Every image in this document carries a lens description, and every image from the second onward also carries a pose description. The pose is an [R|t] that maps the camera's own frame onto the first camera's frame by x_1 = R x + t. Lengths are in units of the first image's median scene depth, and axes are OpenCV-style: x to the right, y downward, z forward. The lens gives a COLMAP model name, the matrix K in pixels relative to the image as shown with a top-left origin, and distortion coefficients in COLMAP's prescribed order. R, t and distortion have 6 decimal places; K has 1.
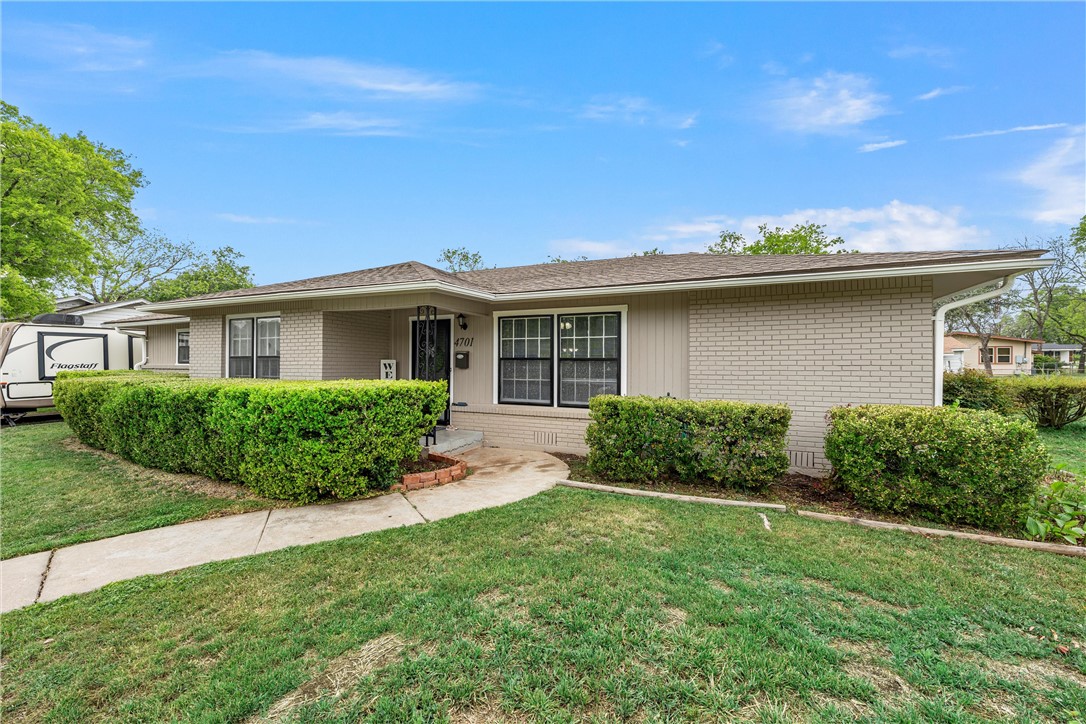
lens RADIAL K [[389.7, 0, 543.0], [0, 389.7, 362.0], [0, 0, 1]] dist [-0.000009, -0.000024]
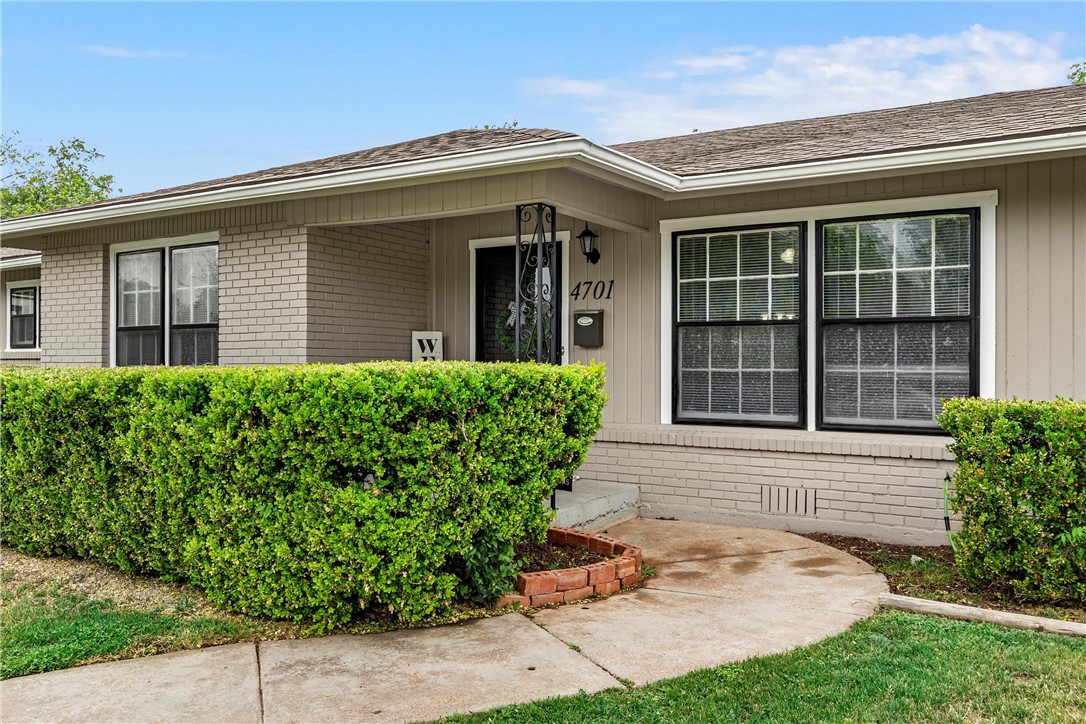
lens RADIAL K [[766.4, 0, 543.0], [0, 766.4, 362.0], [0, 0, 1]] dist [0.001779, 0.003464]
pose [[0.993220, -0.004096, -0.116176, -0.242978], [0.004175, 0.999991, 0.000438, 0.051683], [0.116173, -0.000920, 0.993229, 0.144056]]
